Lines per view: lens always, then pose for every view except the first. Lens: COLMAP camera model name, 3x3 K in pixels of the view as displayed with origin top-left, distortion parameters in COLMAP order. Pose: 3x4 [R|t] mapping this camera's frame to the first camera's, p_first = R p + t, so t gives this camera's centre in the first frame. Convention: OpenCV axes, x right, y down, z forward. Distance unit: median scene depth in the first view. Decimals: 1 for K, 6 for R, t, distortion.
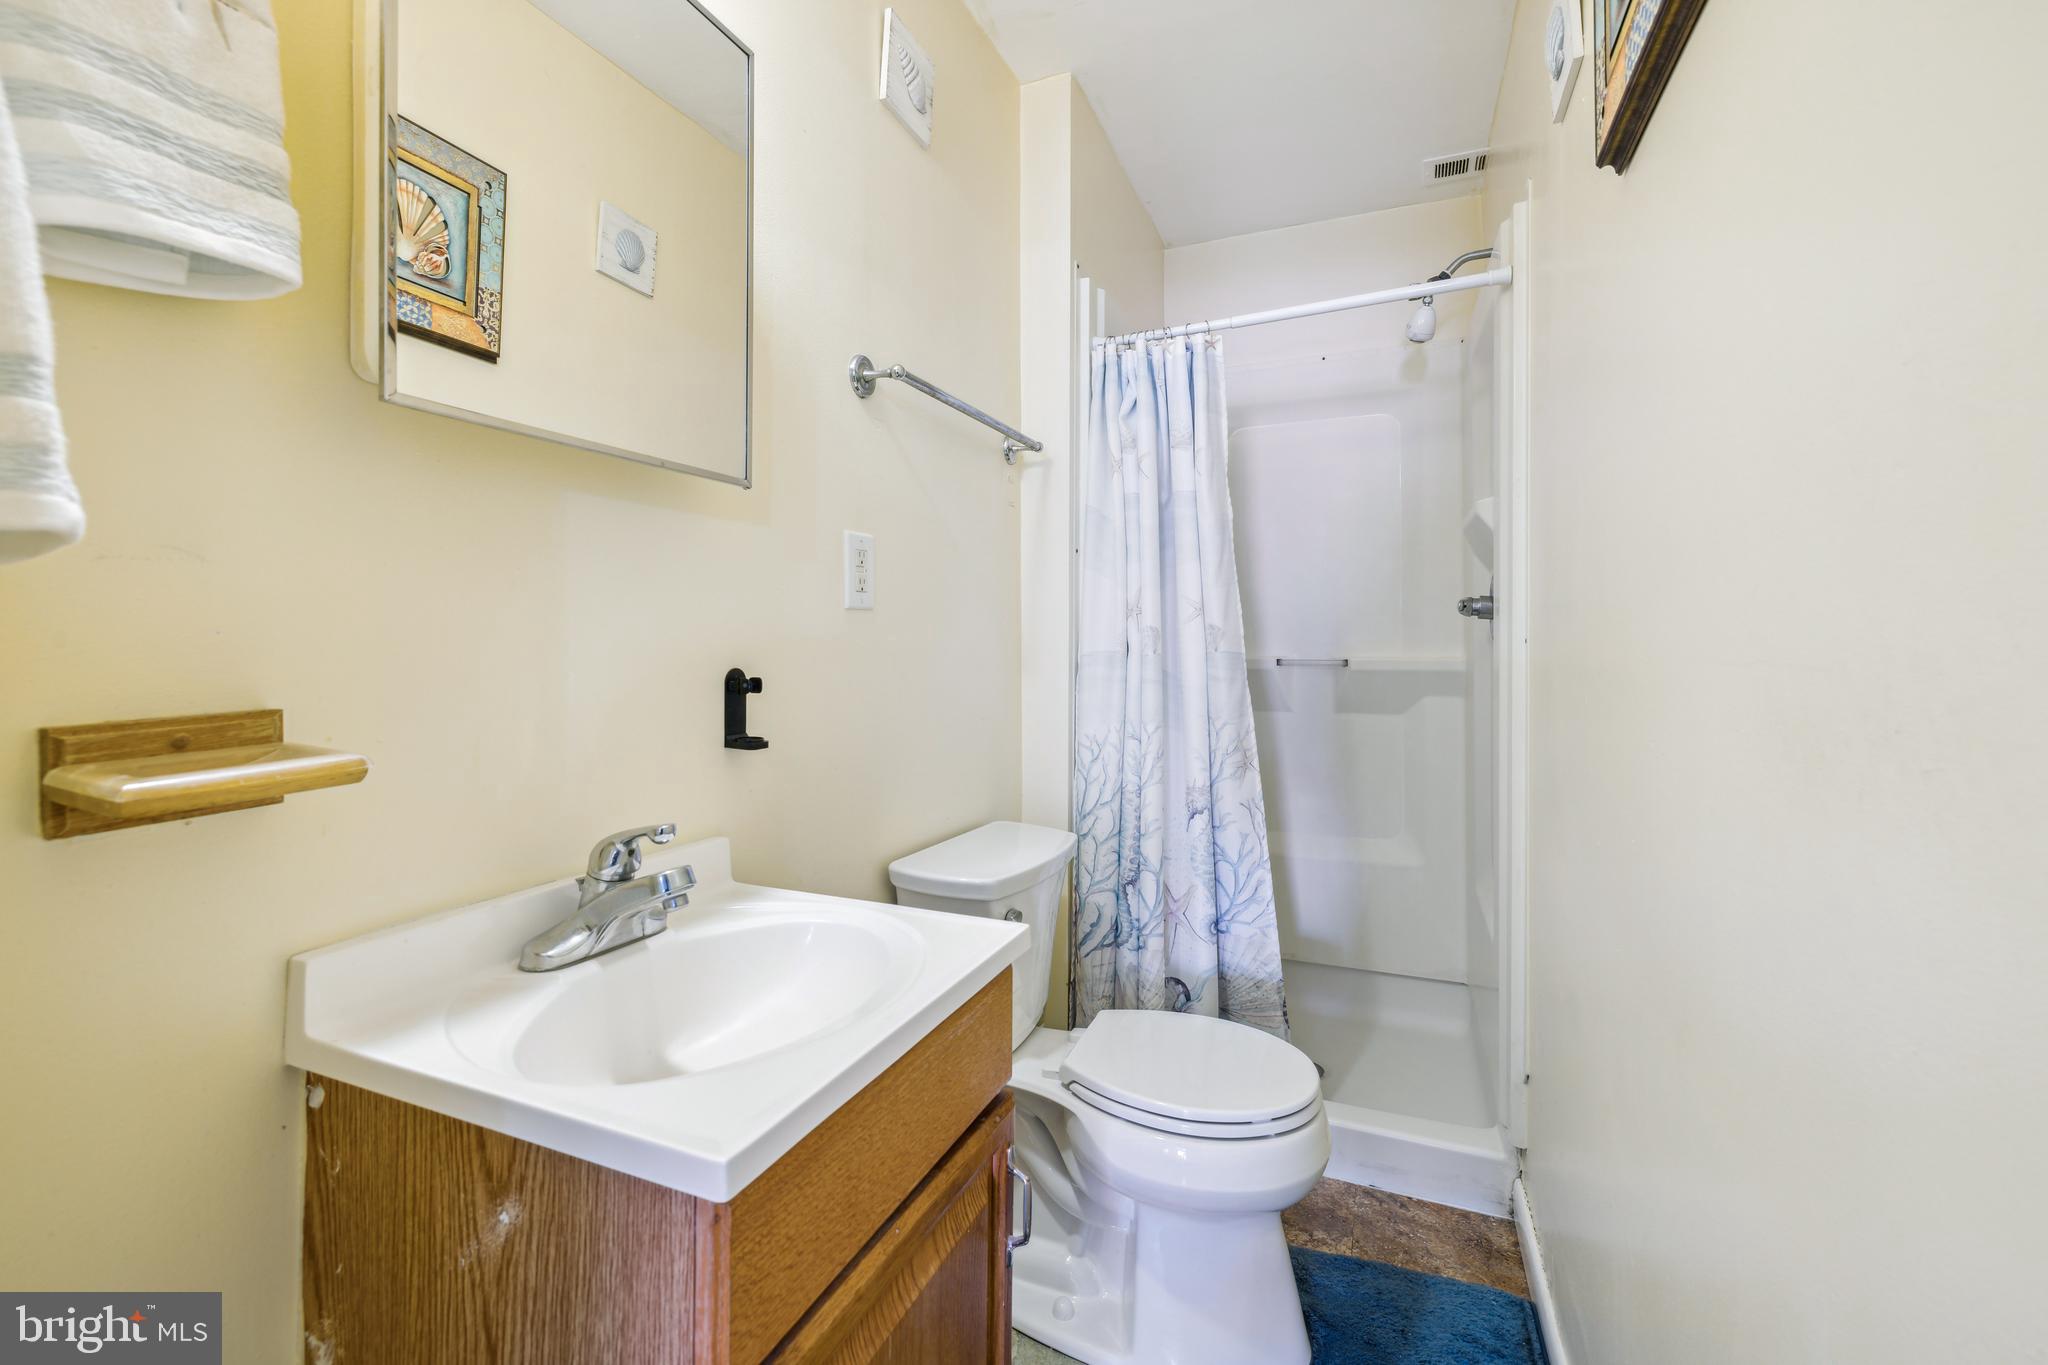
lens RADIAL K [[862.7, 0, 1019.5], [0, 862.7, 677.5], [0, 0, 1]] dist [-0.003777, -0.000178]
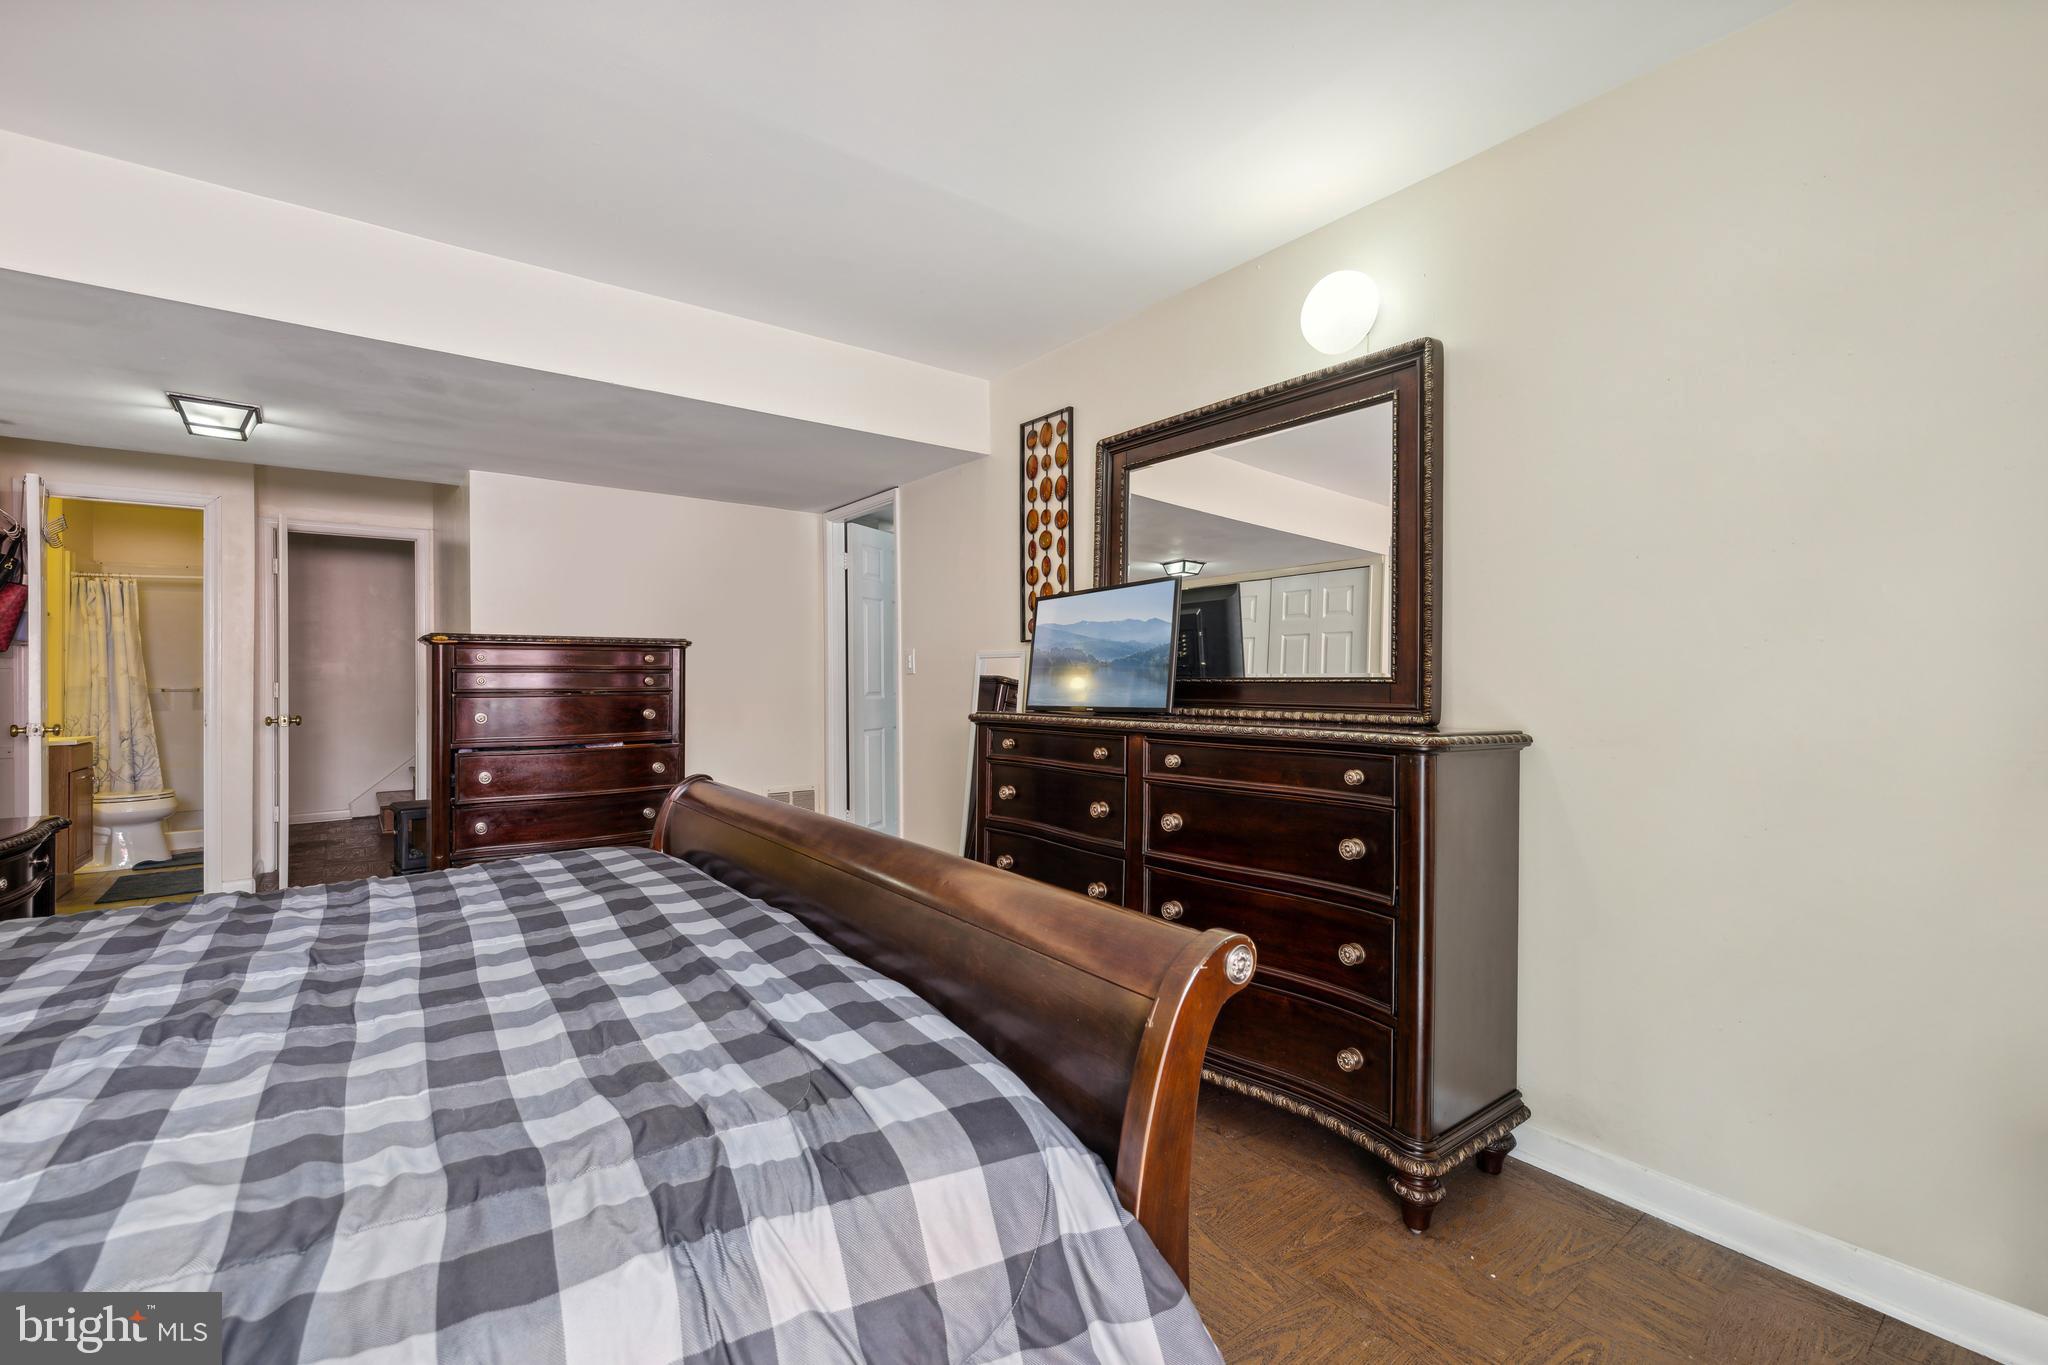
lens RADIAL K [[862.7, 0, 1025.1], [0, 862.7, 688.7], [0, 0, 1]] dist [-0.003777, -0.000178]
pose [[0.488094, -0.005481, 0.872774, -0.856659], [-0.012114, 0.999841, 0.013054, -0.096446], [-0.872707, -0.016945, 0.487950, -3.129491]]
